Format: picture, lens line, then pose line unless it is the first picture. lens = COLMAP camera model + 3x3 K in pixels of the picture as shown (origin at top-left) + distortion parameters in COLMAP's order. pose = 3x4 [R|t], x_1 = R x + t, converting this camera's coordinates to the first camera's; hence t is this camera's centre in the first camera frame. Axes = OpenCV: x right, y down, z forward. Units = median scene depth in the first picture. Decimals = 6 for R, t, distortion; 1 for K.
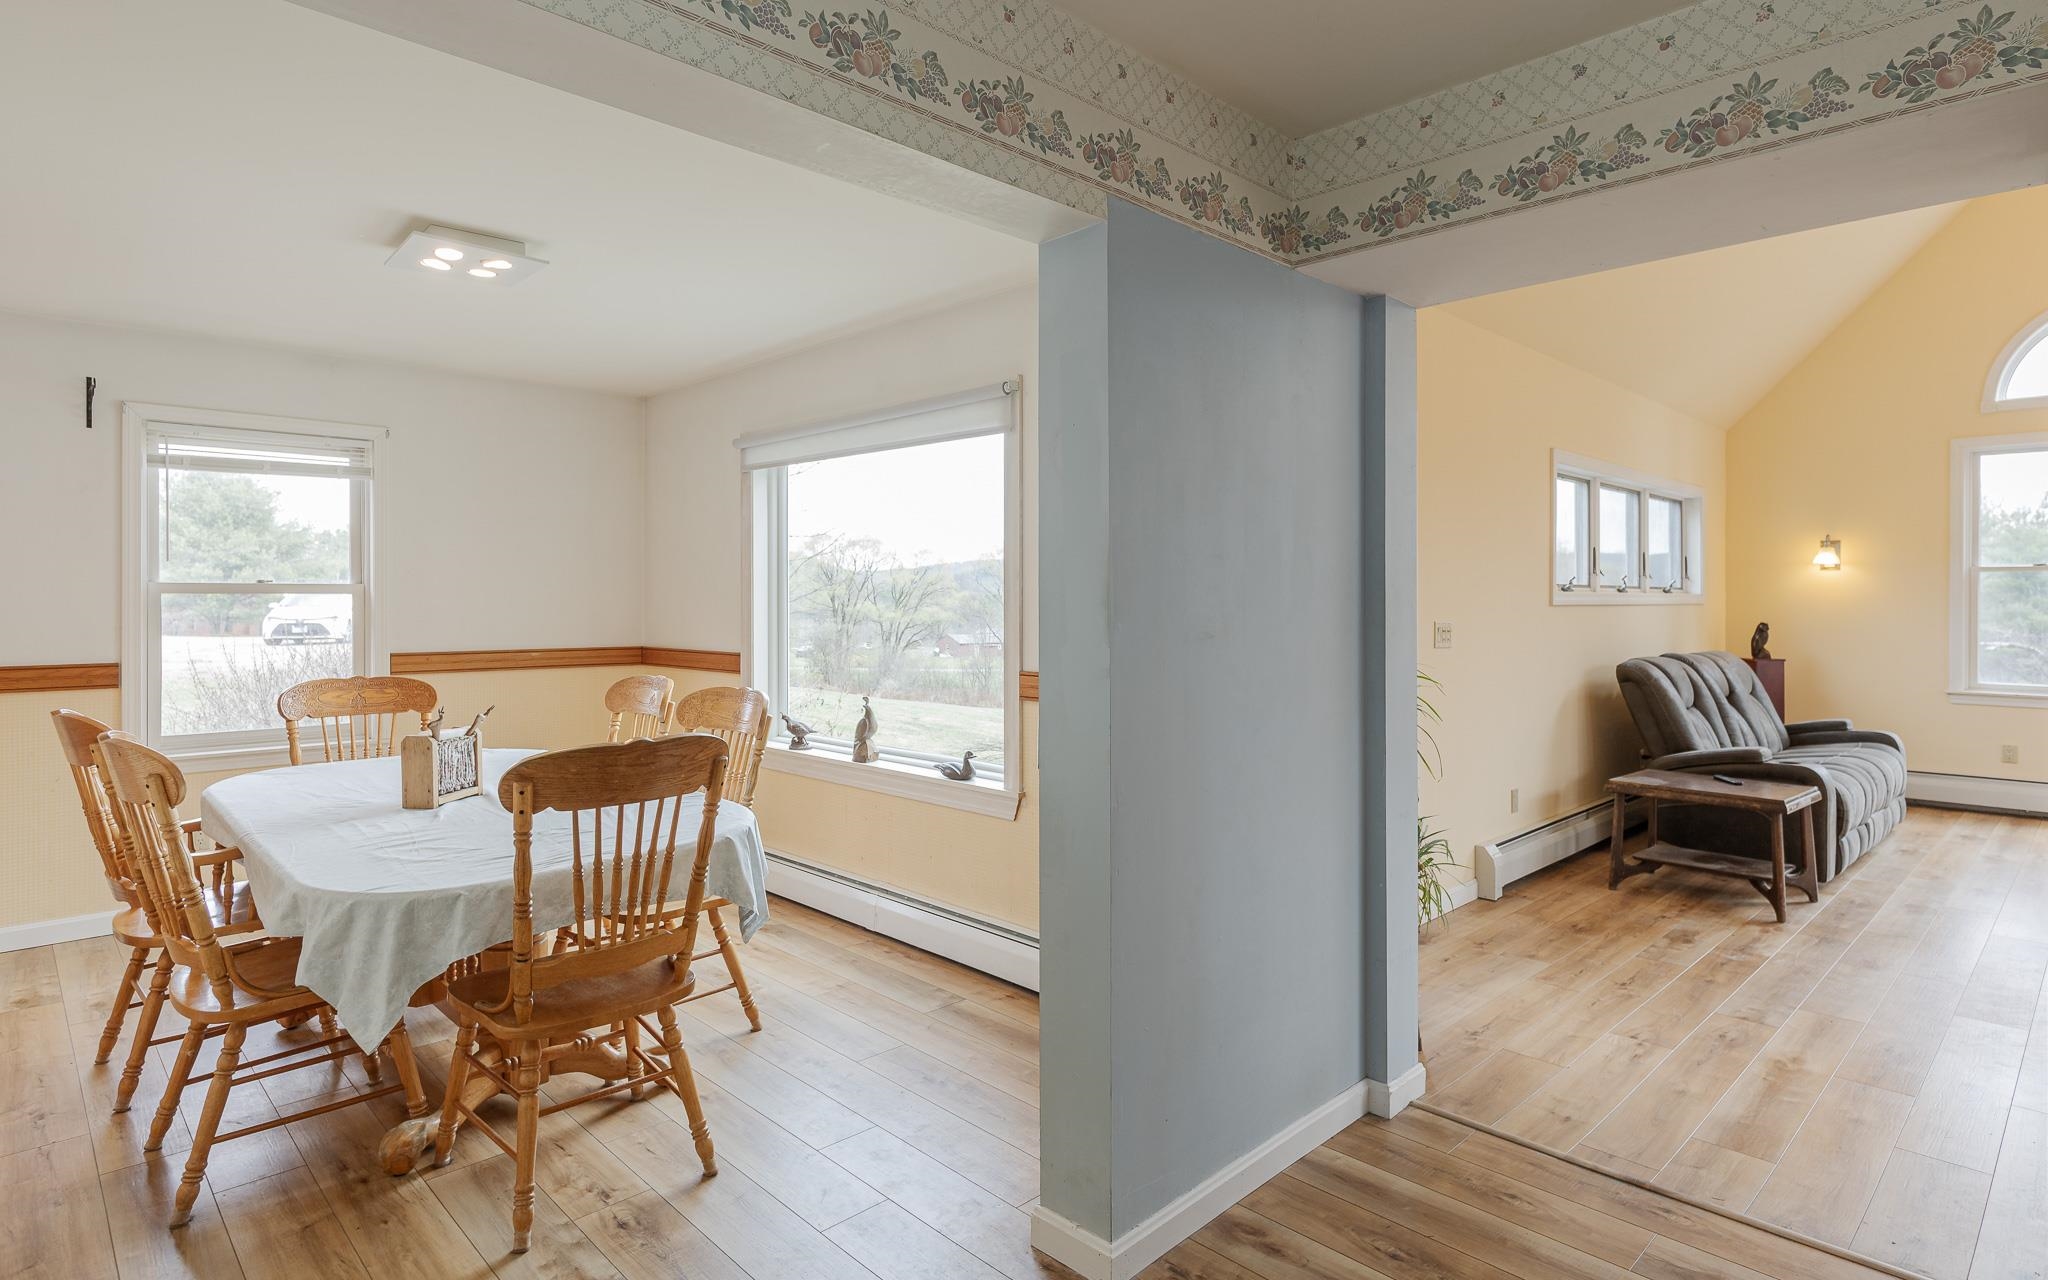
lens RADIAL K [[1078.1, 0, 1024.0], [0, 1078.1, 640.0], [0, 0, 1]] dist [0.000556, -0.000039]
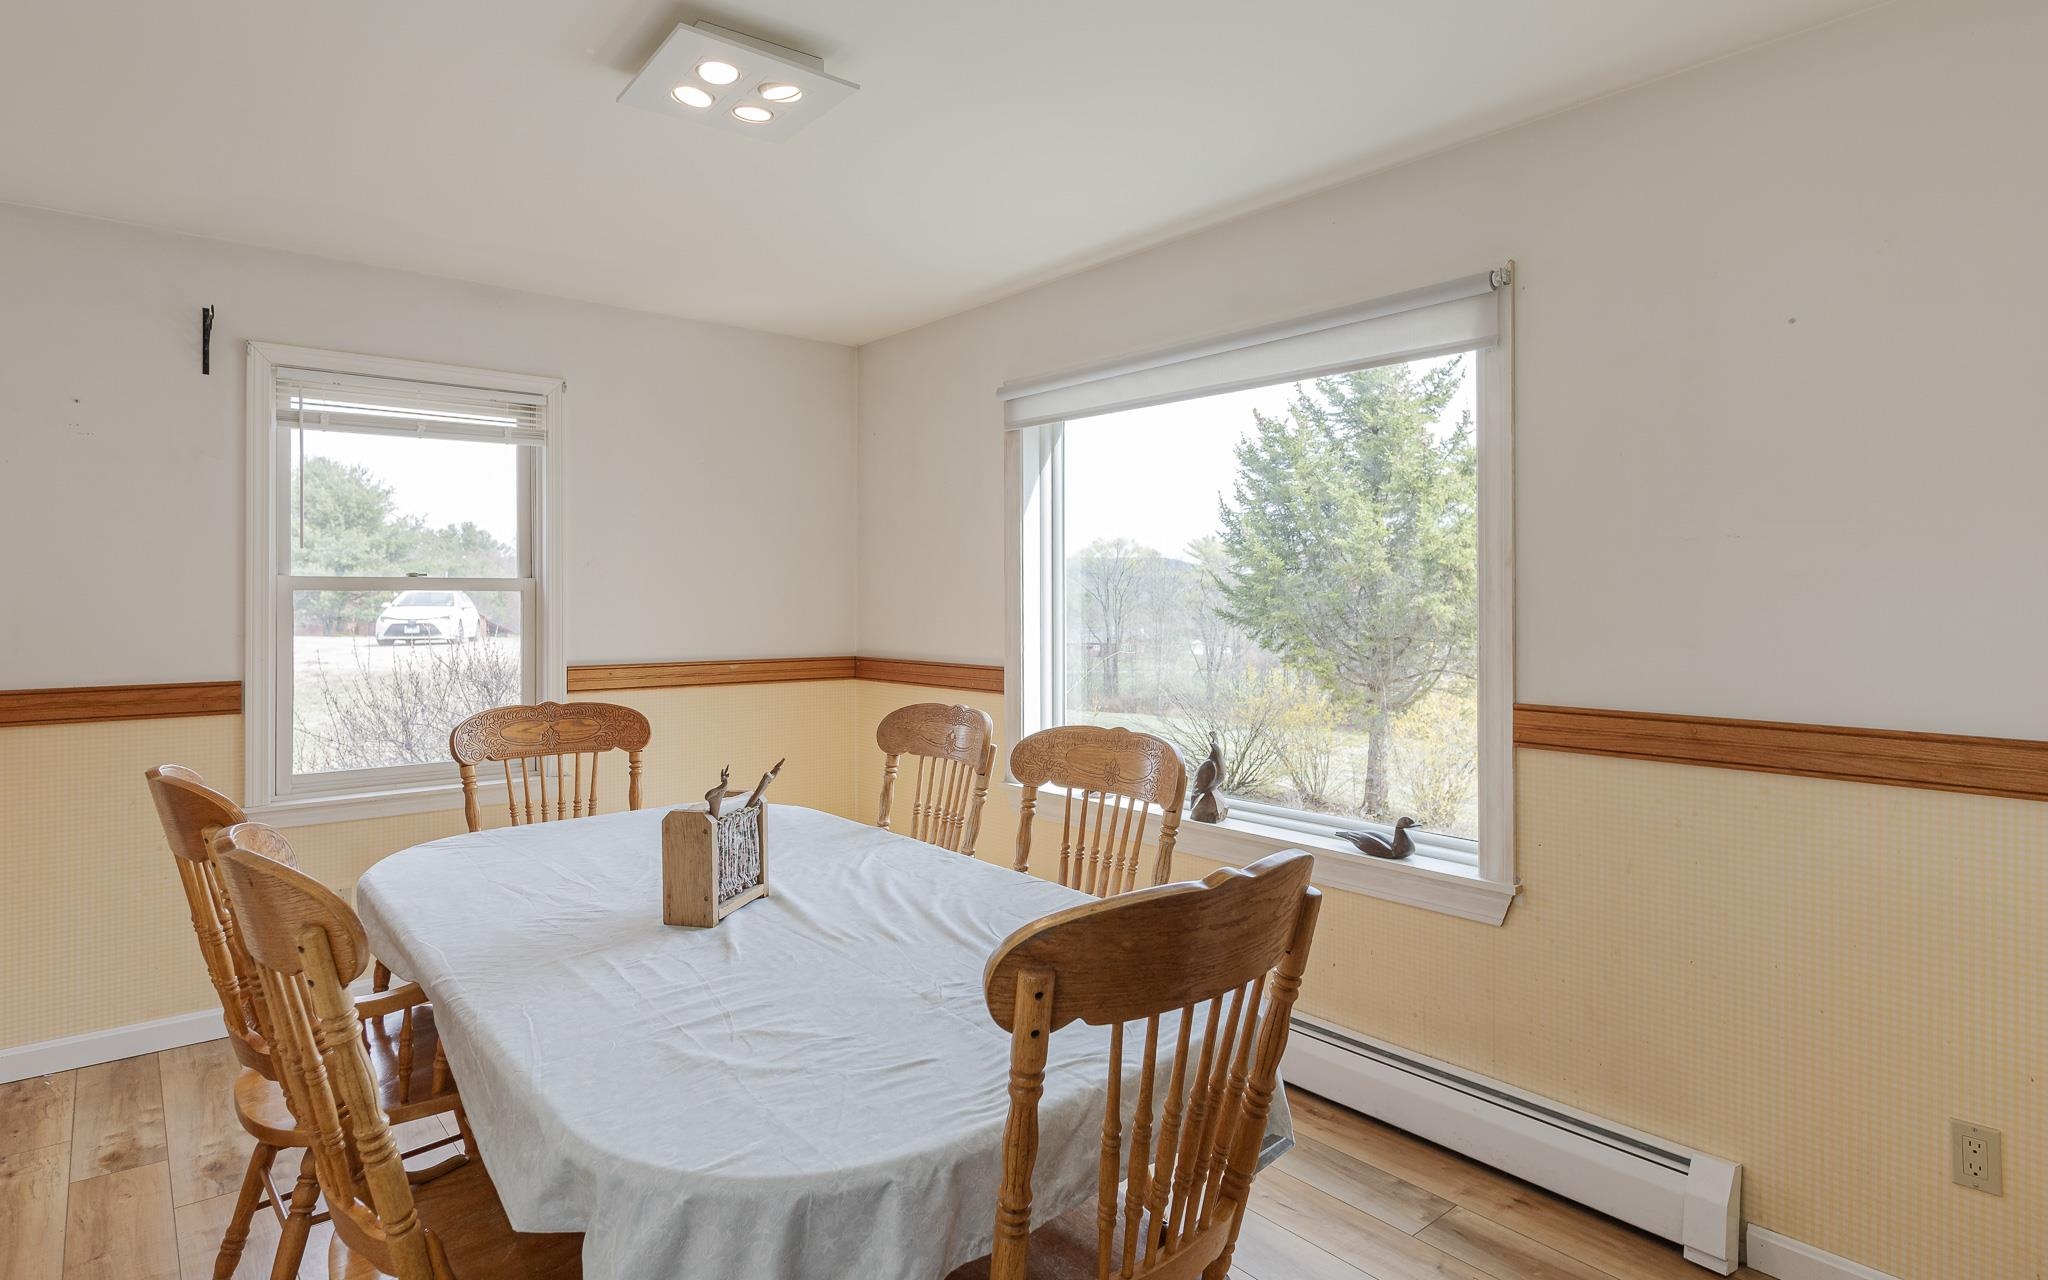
lens RADIAL K [[1105.1, 0, 1024.0], [0, 1105.1, 640.0], [0, 0, 1]] dist [0.002862, 0.001063]
pose [[0.996816, 0.001881, -0.079708, -0.244871], [-0.001880, 0.999998, 0.000096, -0.009765], [0.079708, 0.000054, 0.996818, 0.286295]]
